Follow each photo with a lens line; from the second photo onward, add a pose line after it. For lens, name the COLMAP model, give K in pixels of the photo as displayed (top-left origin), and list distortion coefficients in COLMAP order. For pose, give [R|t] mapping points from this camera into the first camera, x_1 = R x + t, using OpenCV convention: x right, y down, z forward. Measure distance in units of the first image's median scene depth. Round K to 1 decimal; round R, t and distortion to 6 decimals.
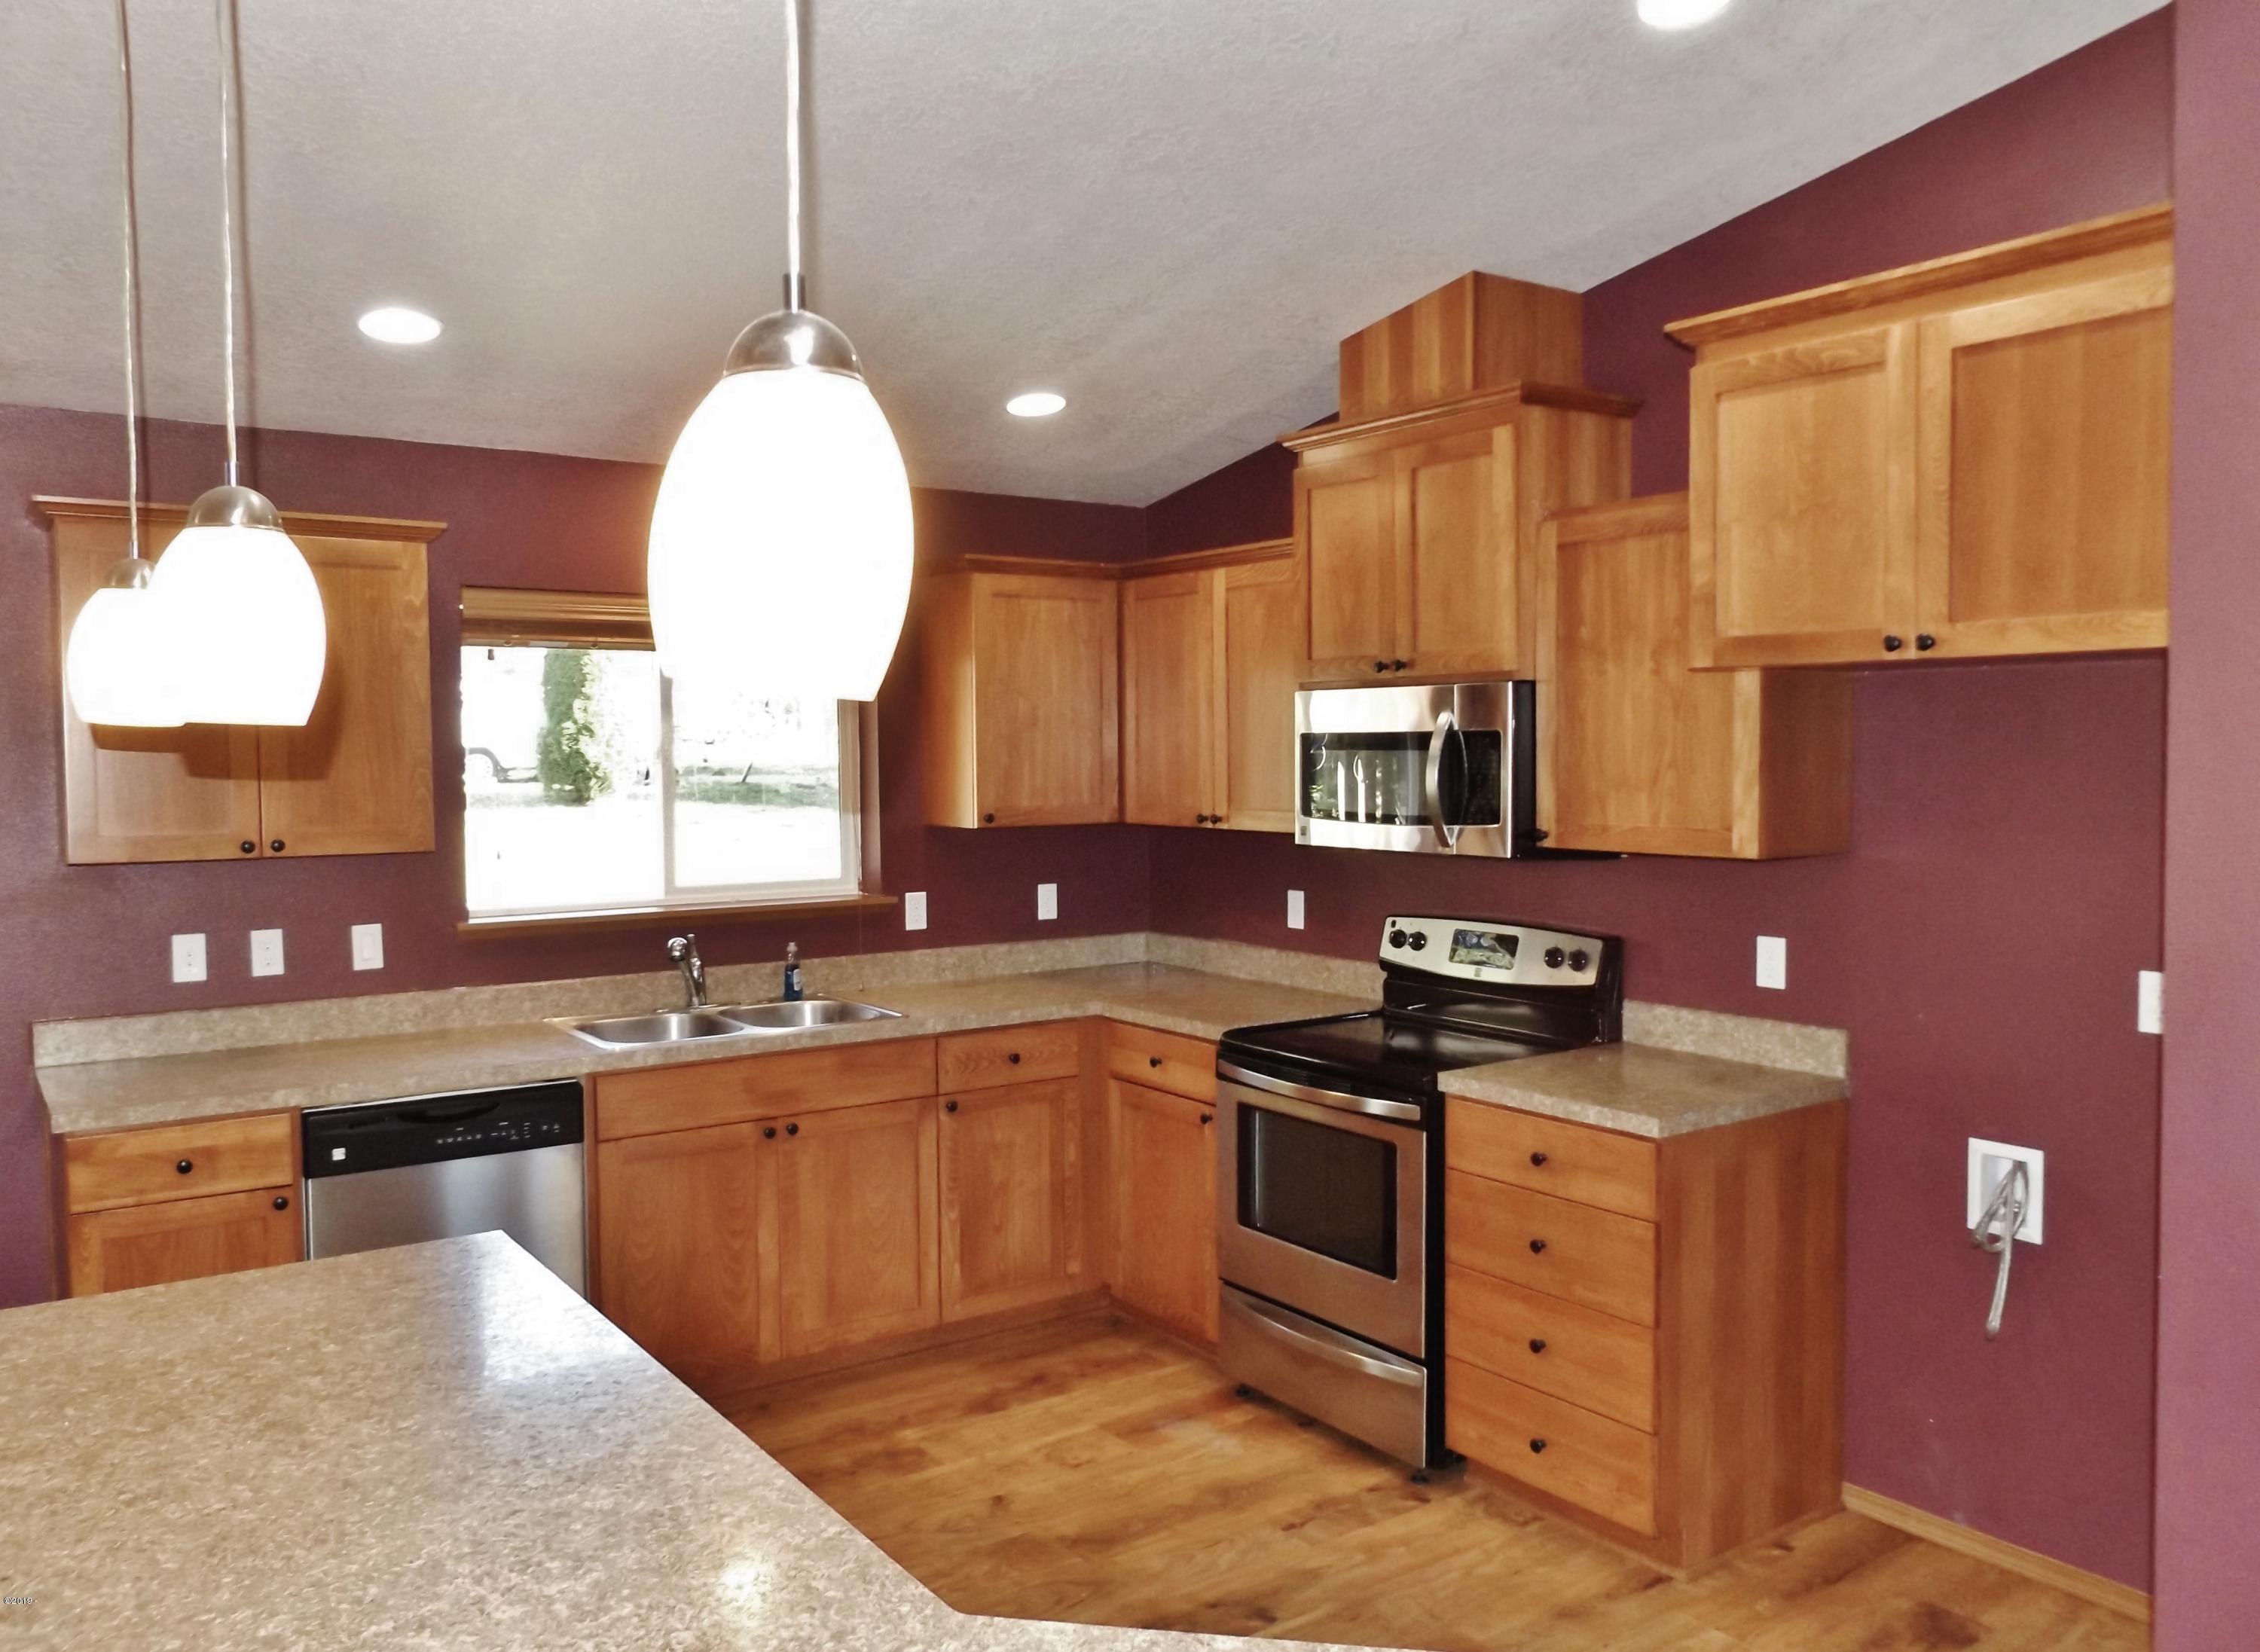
lens RADIAL K [[1708.3, 0, 1144.0], [0, 1708.3, 826.1], [0, 0, 1]] dist [-0.009162, 0.003266]
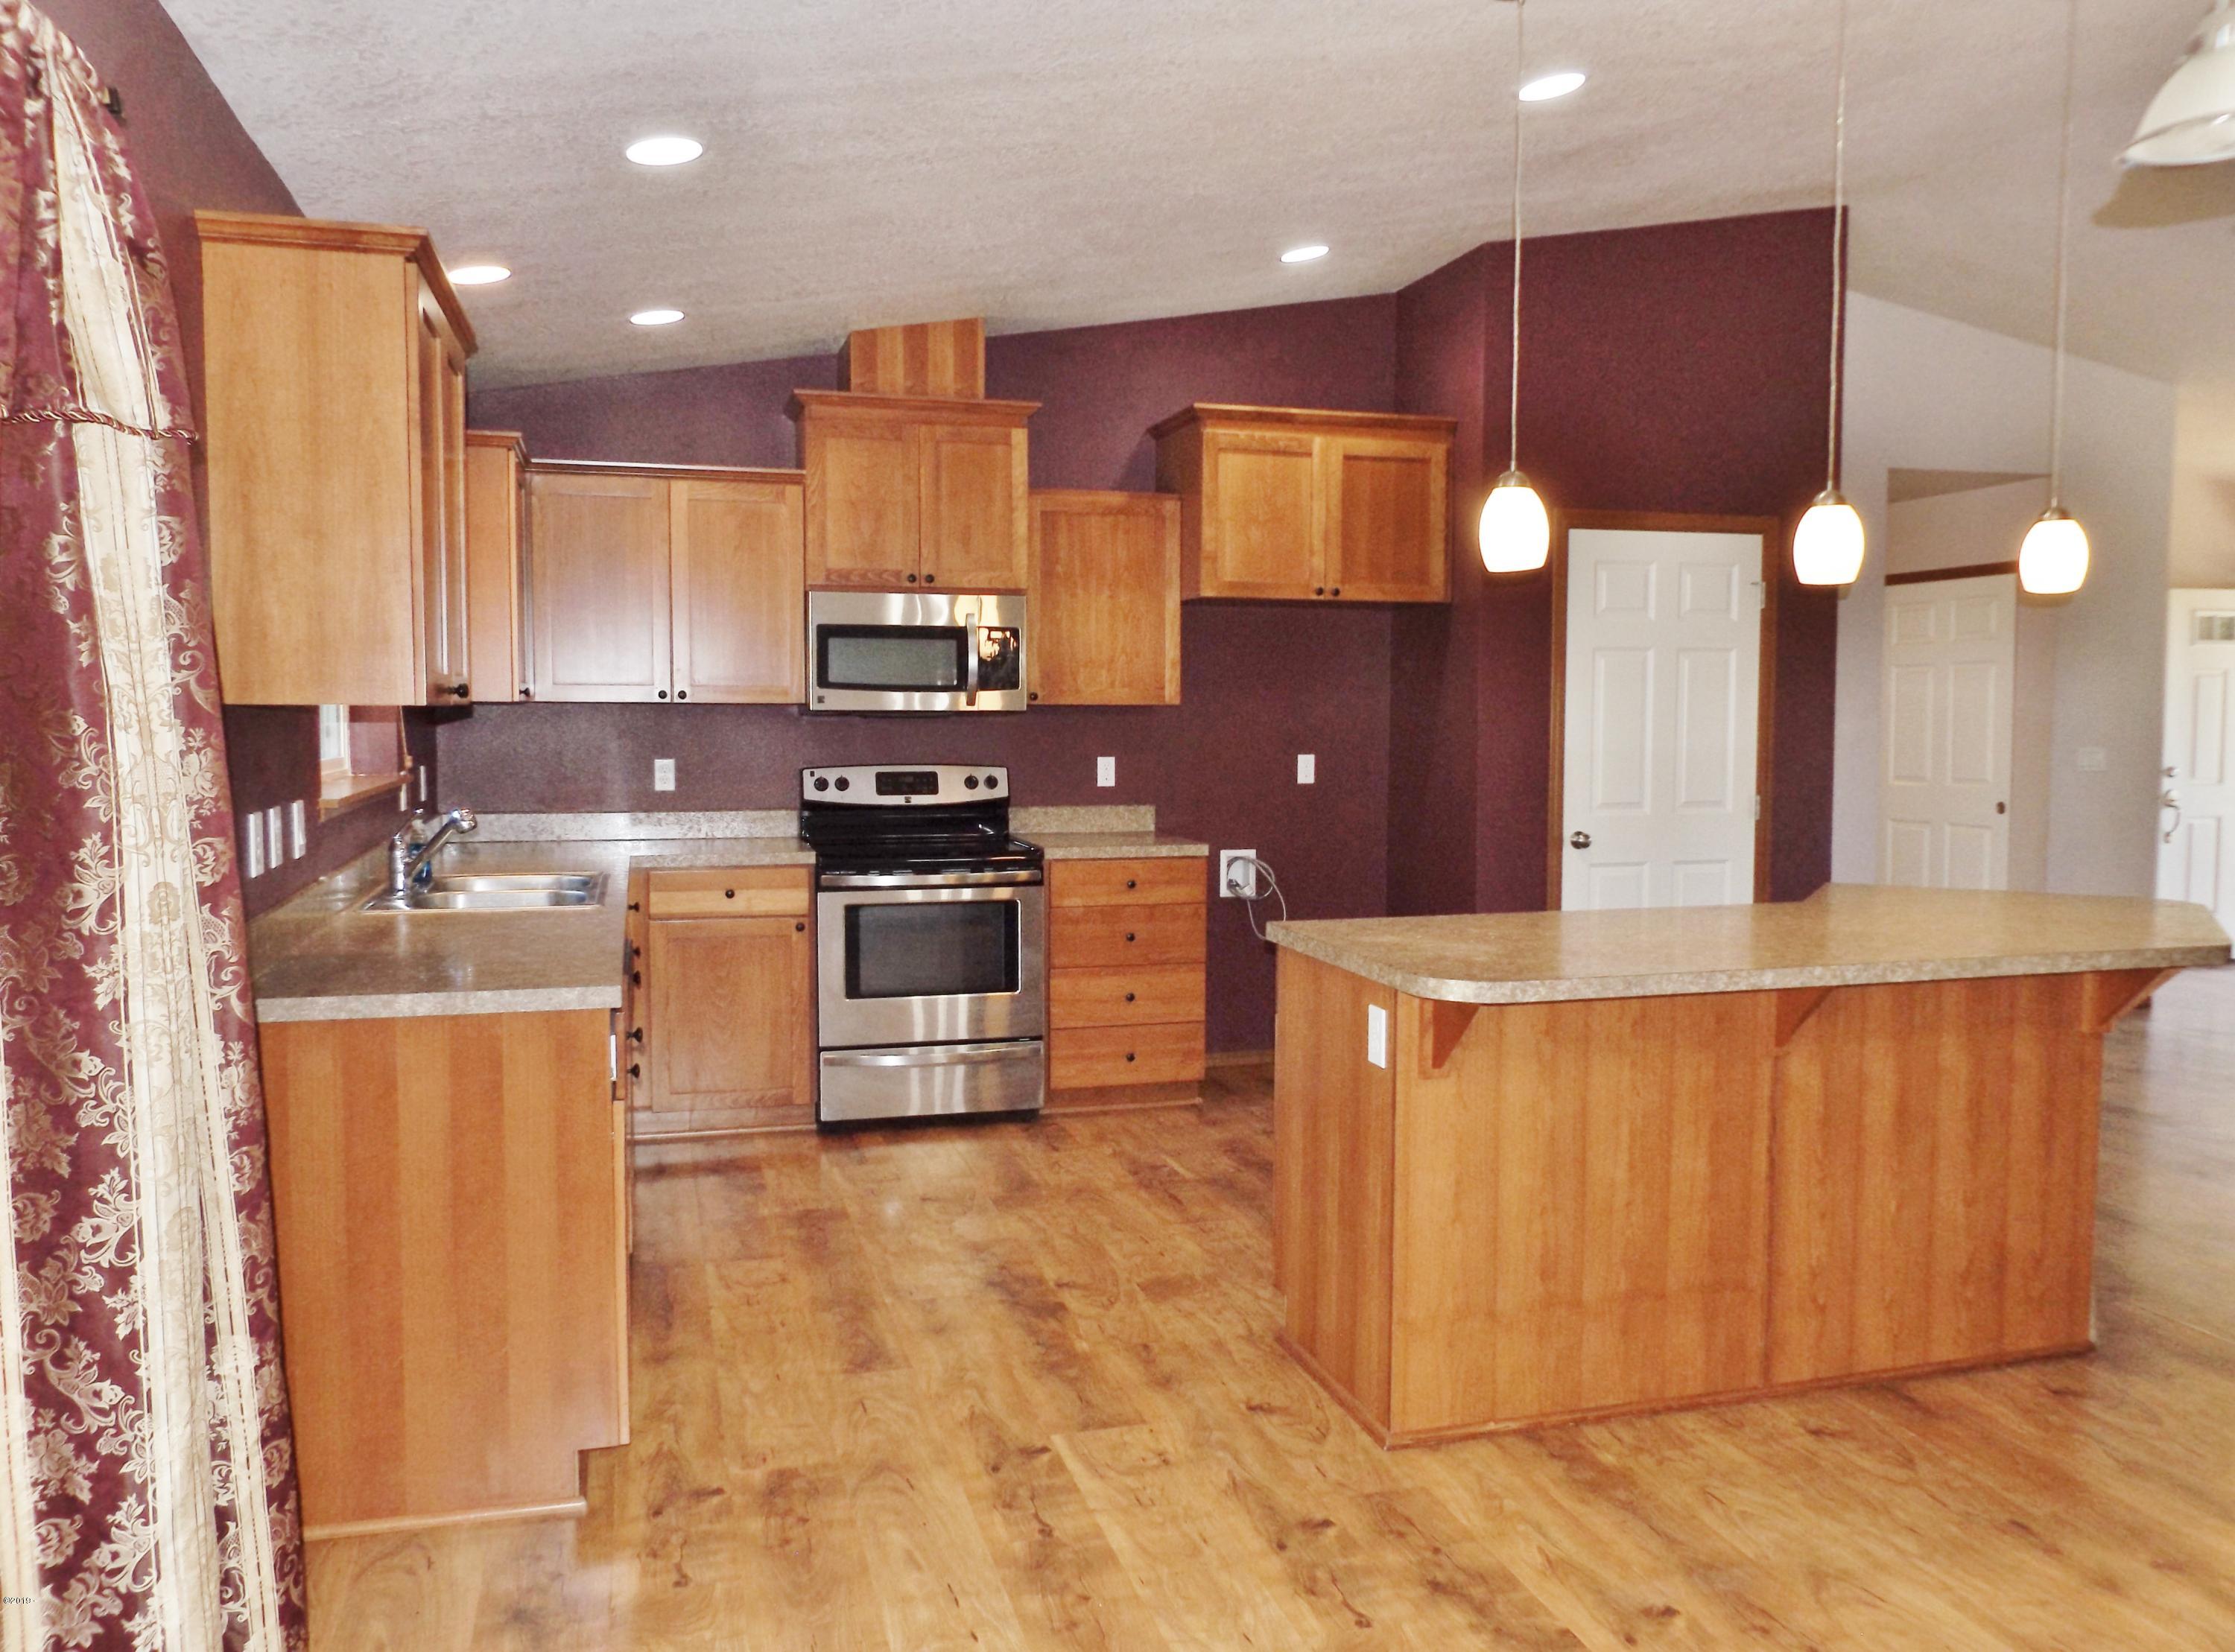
lens RADIAL K [[1689.3, 0, 1111.2], [0, 1689.3, 831.6], [0, 0, 1]] dist [-0.009162, 0.003266]
pose [[0.327745, -0.059490, 0.942891, -1.233053], [0.038720, 0.998023, 0.049510, 0.056309], [-0.943973, 0.020283, 0.329400, 0.436941]]
